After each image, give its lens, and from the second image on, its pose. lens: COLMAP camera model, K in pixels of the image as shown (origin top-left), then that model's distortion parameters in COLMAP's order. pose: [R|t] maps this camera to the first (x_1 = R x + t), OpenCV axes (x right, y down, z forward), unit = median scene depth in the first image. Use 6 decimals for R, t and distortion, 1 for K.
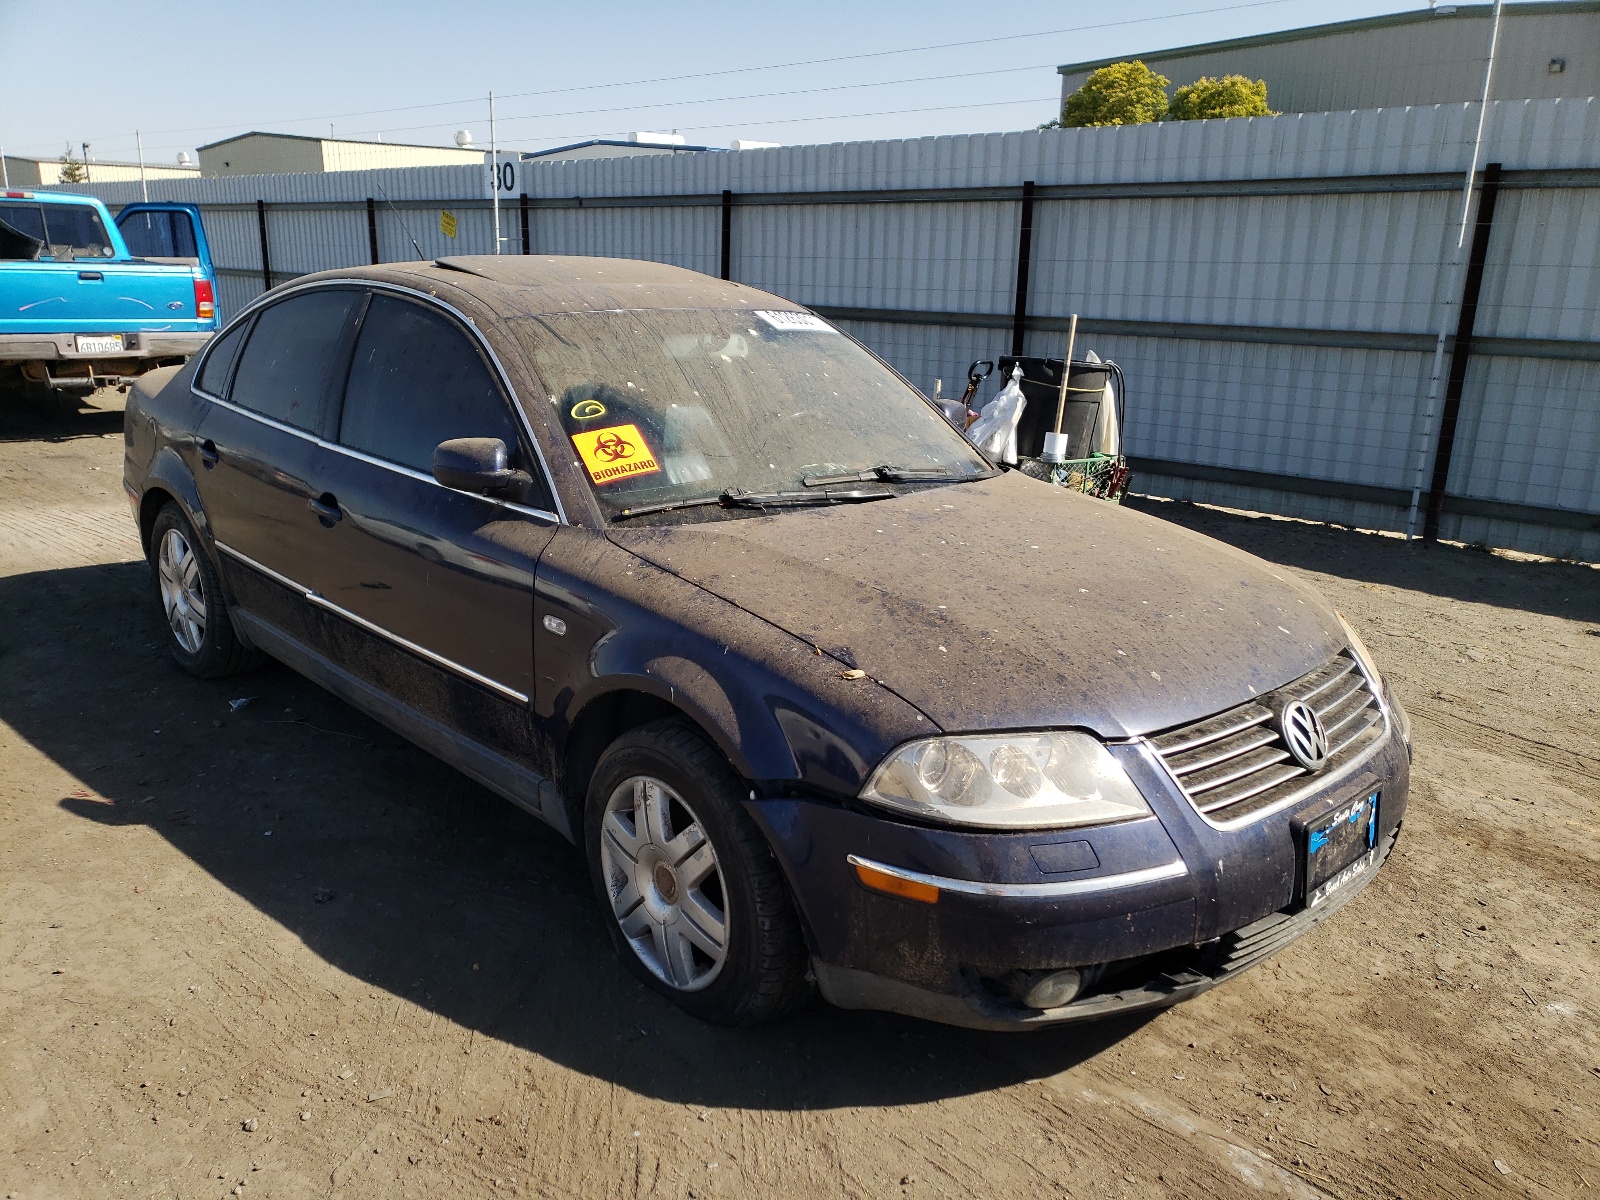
lens RADIAL K [[1207.1, 0, 800.0], [0, 1207.1, 600.0], [0, 0, 1]] dist [0.061761, -0.096776]
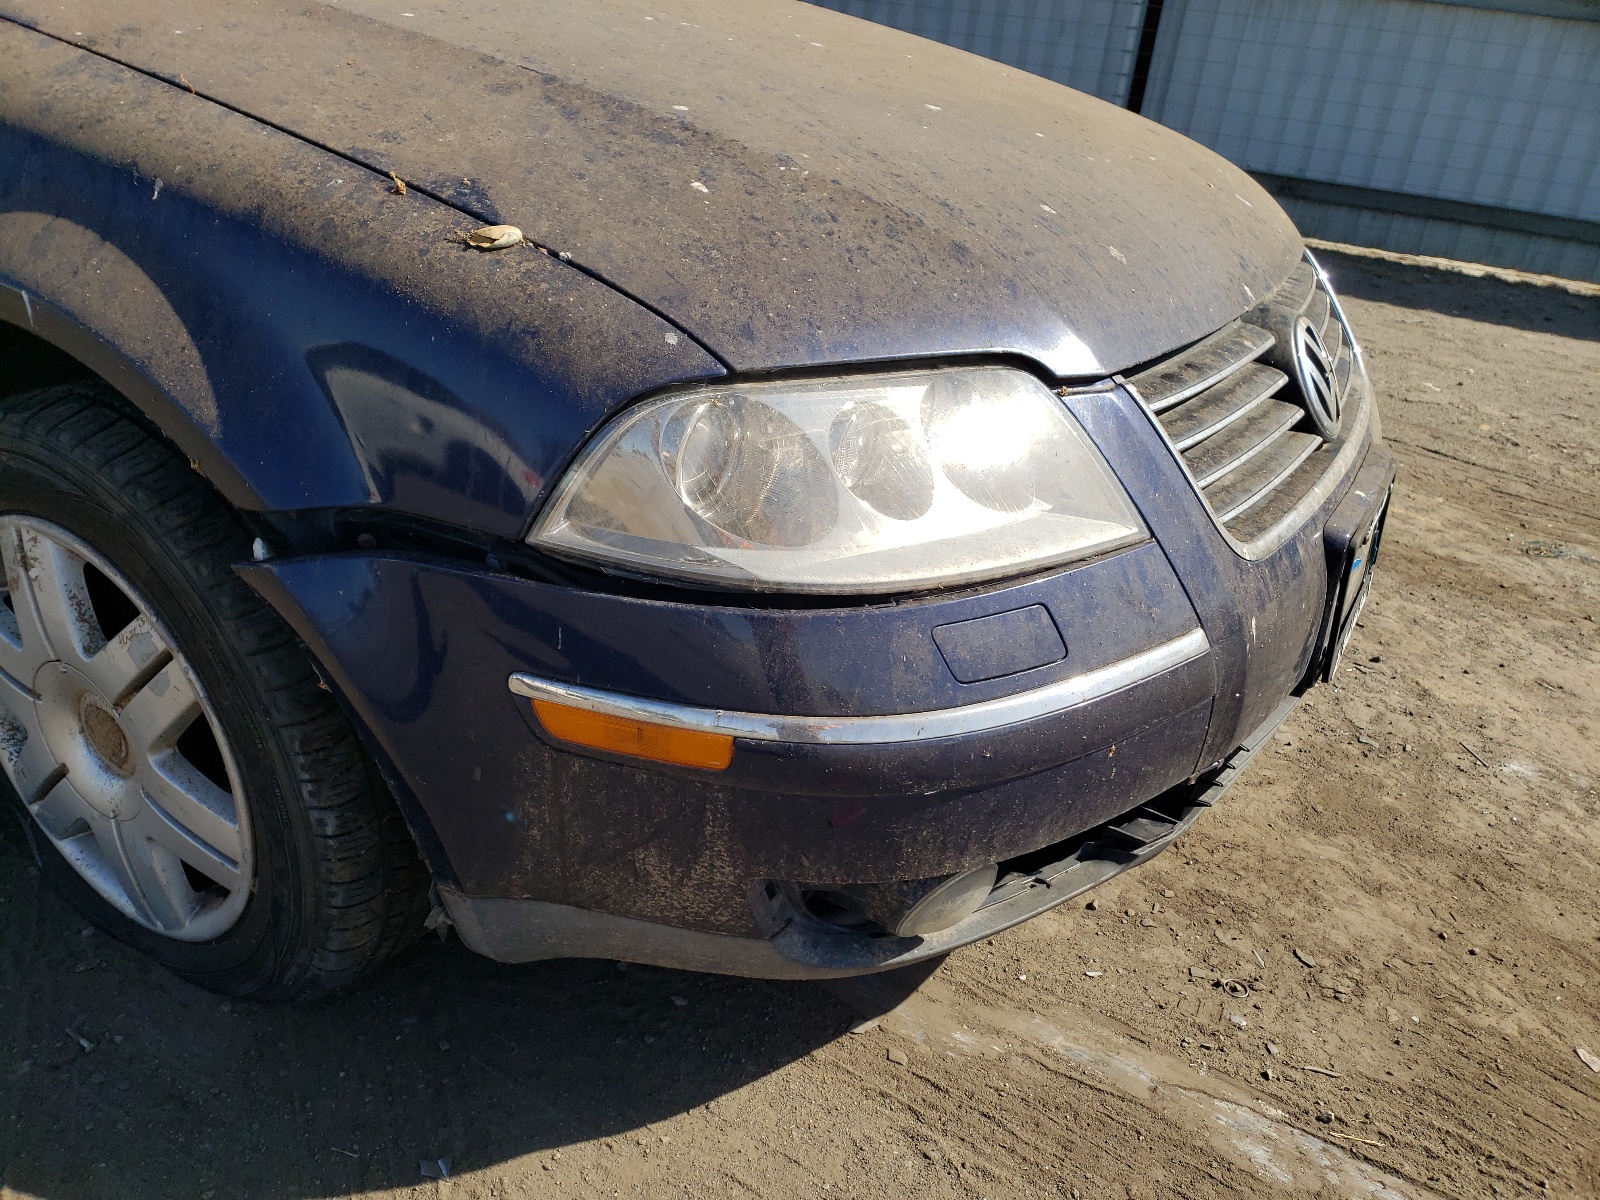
lens RADIAL K [[1466.6, 0, 800.3], [0, 1466.6, 642.0], [0, 0, 1]] dist [0.046291, -0.019802]
pose [[0.964470, -0.075257, 0.253248, 0.007621], [0.012125, 0.970169, 0.242127, 0.069707], [-0.263915, -0.230454, 0.936611, 0.453112]]
